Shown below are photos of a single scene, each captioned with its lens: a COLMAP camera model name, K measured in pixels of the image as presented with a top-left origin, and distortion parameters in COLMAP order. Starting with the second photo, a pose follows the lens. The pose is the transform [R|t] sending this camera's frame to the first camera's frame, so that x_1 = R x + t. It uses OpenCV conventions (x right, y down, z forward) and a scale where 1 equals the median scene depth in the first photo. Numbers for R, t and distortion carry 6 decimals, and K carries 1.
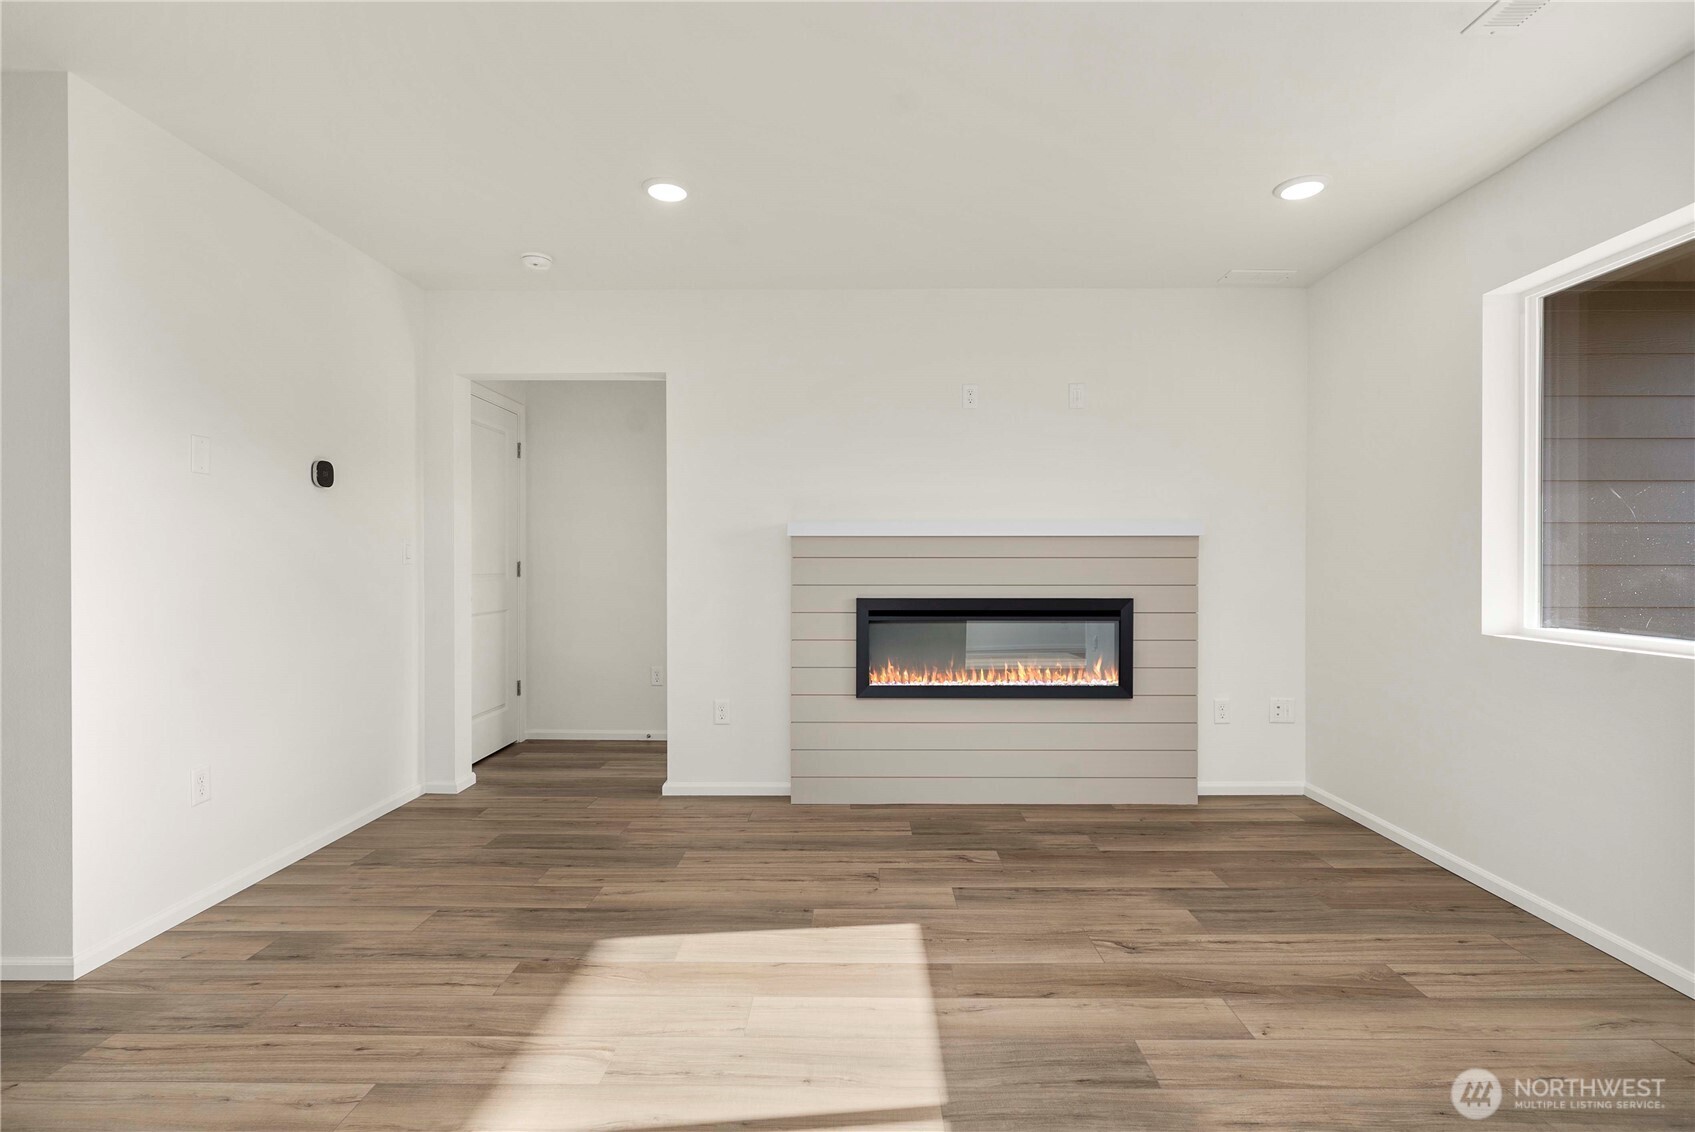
lens RADIAL K [[809.3, 0, 850.7], [0, 809.3, 584.9], [0, 0, 1]] dist [-0.000127, 0.000372]
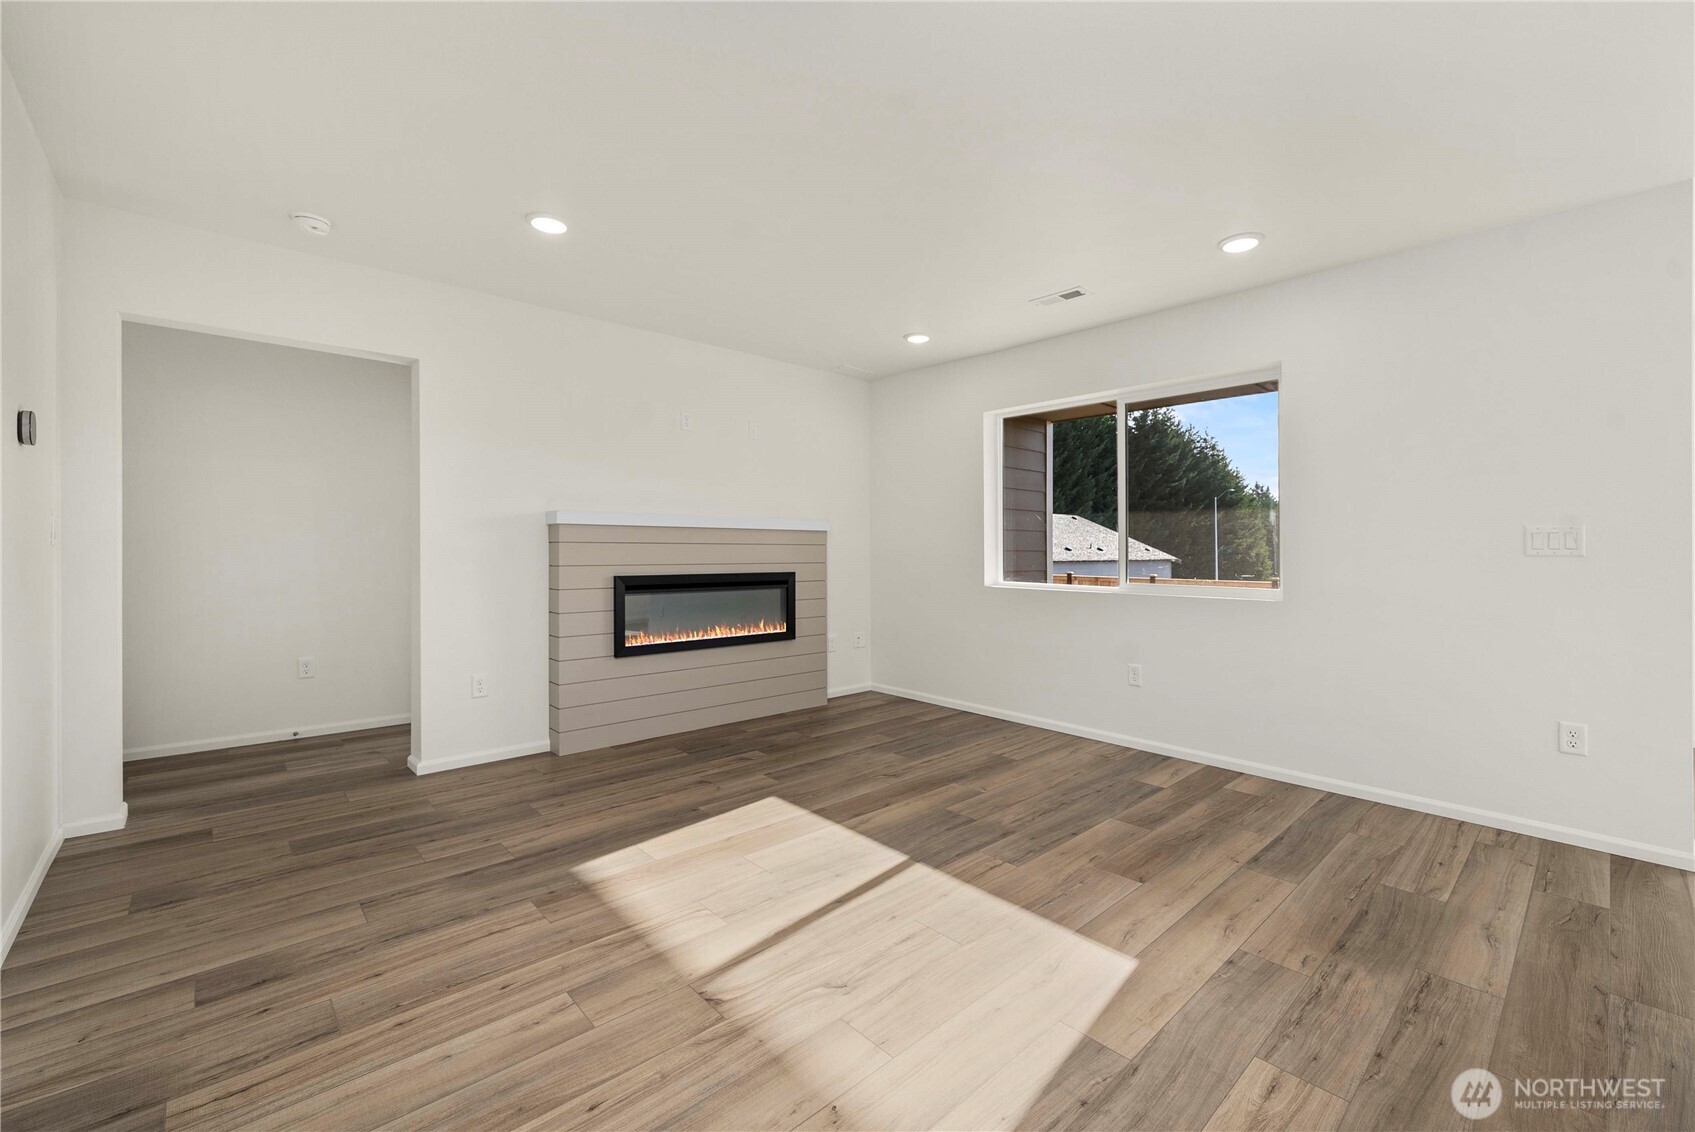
lens RADIAL K [[701.7, 0, 847.5], [0, 701.7, 566.0], [0, 0, 1]] dist [-0.001969, -0.000259]
pose [[0.733287, -0.012831, 0.679798, -0.554673], [0.012205, 0.999909, 0.005708, -0.000853], [-0.679809, 0.004111, 0.733377, -0.013792]]
